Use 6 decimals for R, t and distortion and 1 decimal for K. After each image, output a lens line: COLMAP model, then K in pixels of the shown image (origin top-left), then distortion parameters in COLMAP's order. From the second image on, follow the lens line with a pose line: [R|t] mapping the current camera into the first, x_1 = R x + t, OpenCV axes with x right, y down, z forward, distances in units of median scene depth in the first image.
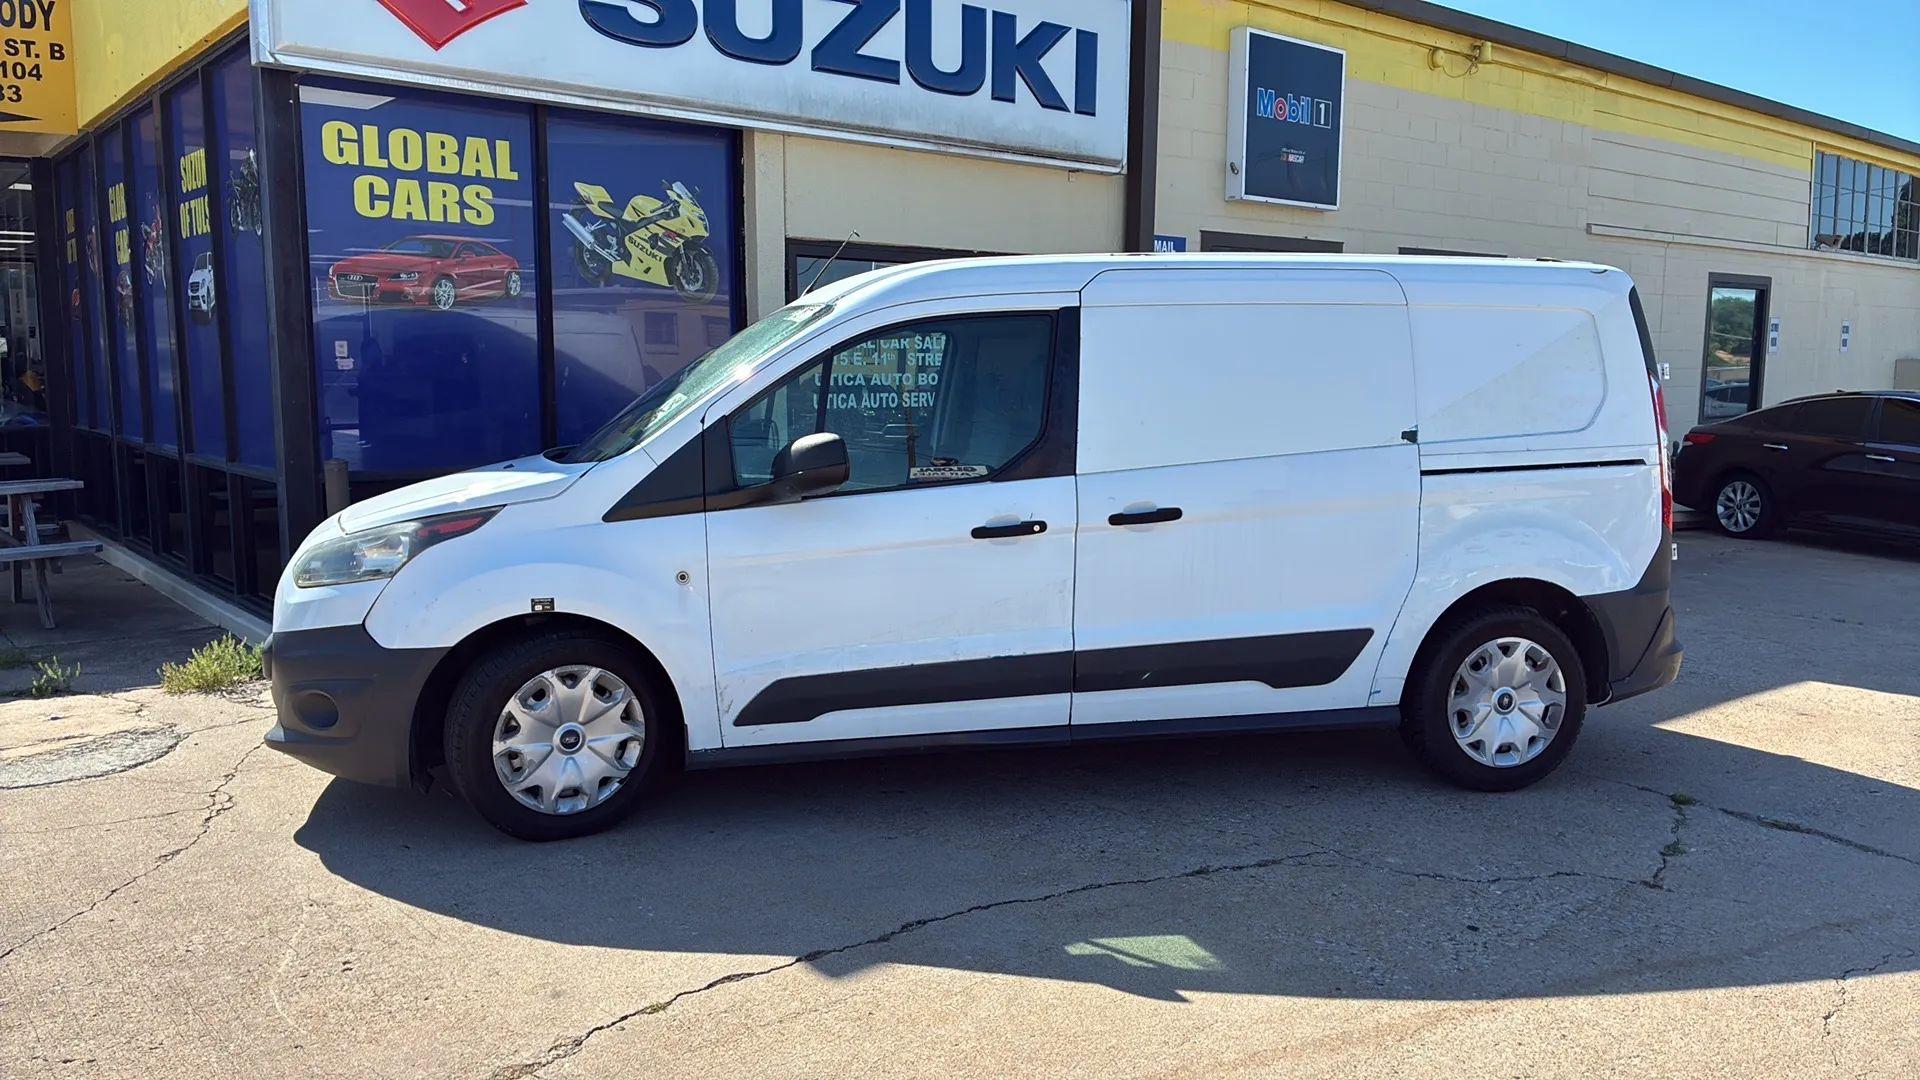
lens RADIAL K [[1339.4, 0, 948.5], [0, 1339.4, 536.4], [0, 0, 1]] dist [0.008440, -0.016365]
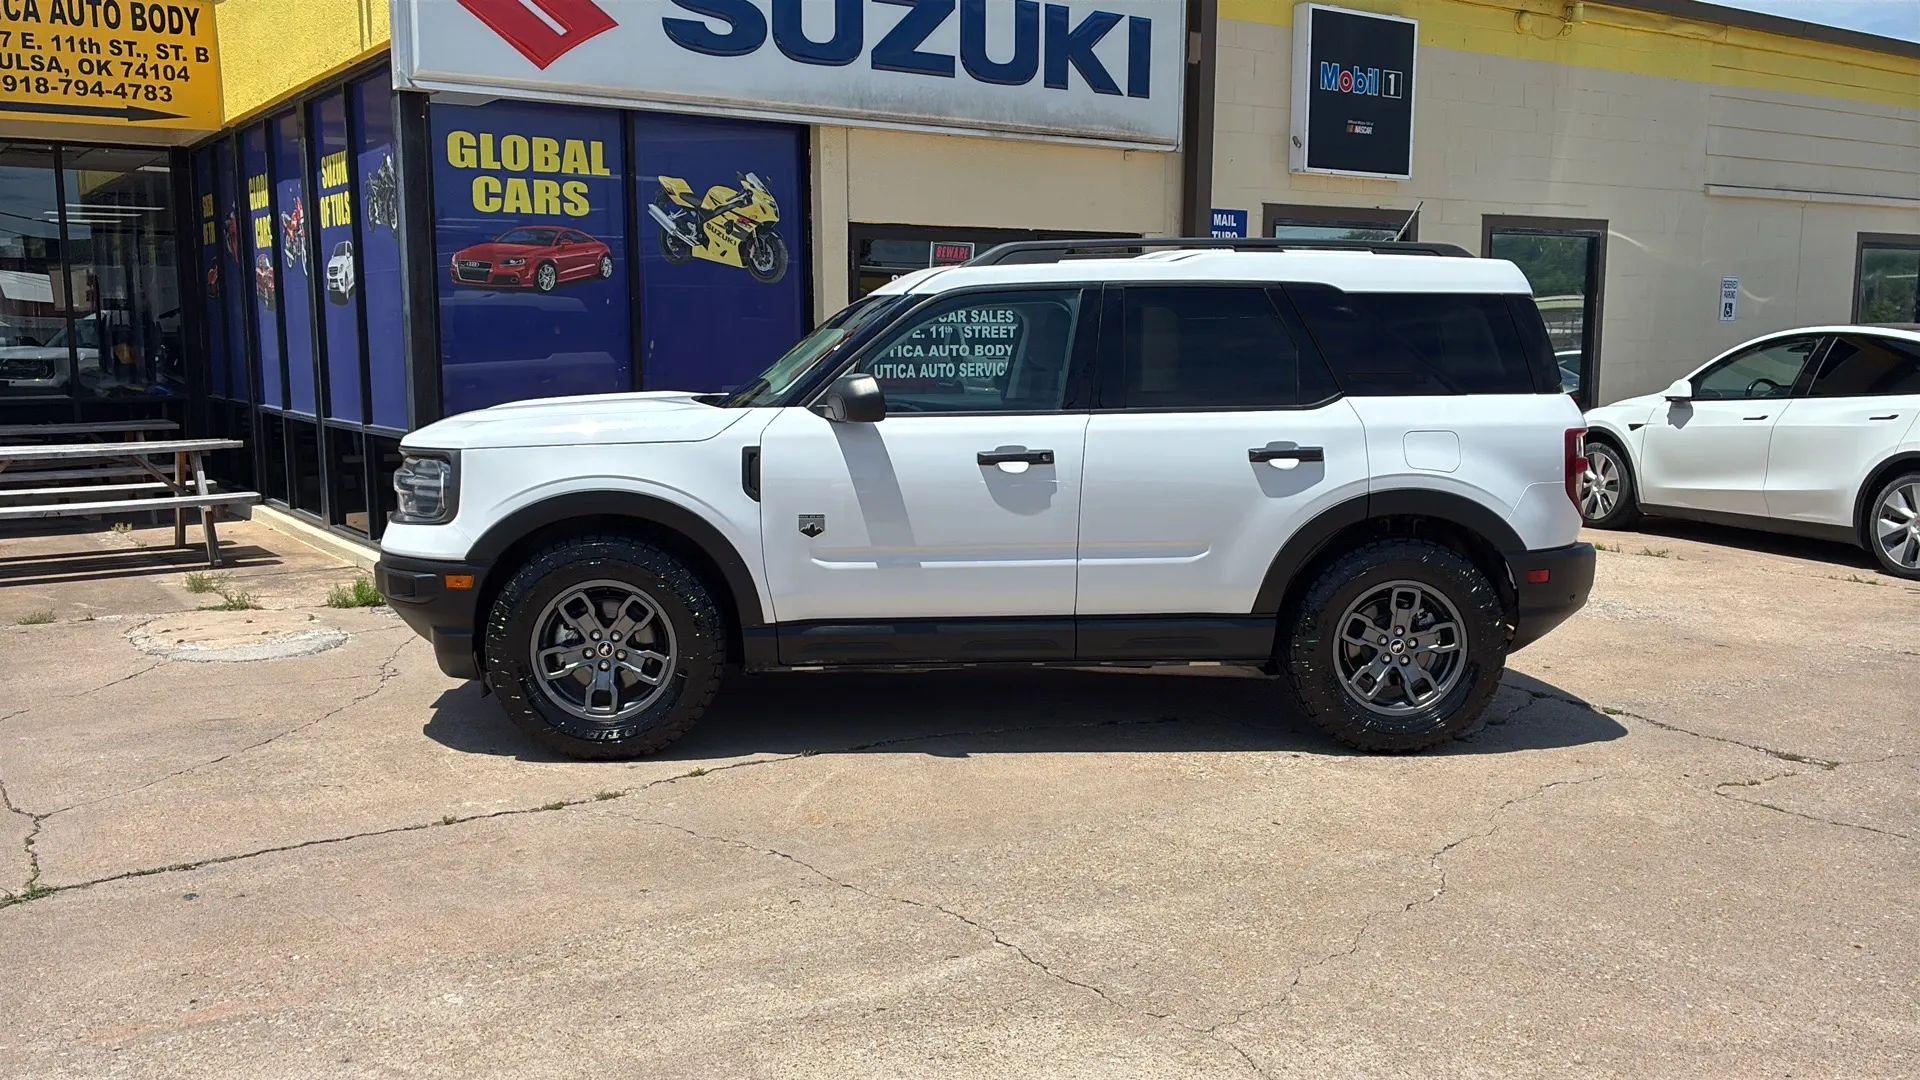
lens RADIAL K [[1513.0, 0, 951.7], [0, 1513.0, 550.4], [0, 0, 1]] dist [0.024624, -0.015577]
pose [[0.996022, 0.008943, -0.088654, 0.076317], [-0.007654, 0.999860, 0.014871, 0.027495], [0.088775, -0.014133, 0.995951, -0.235293]]
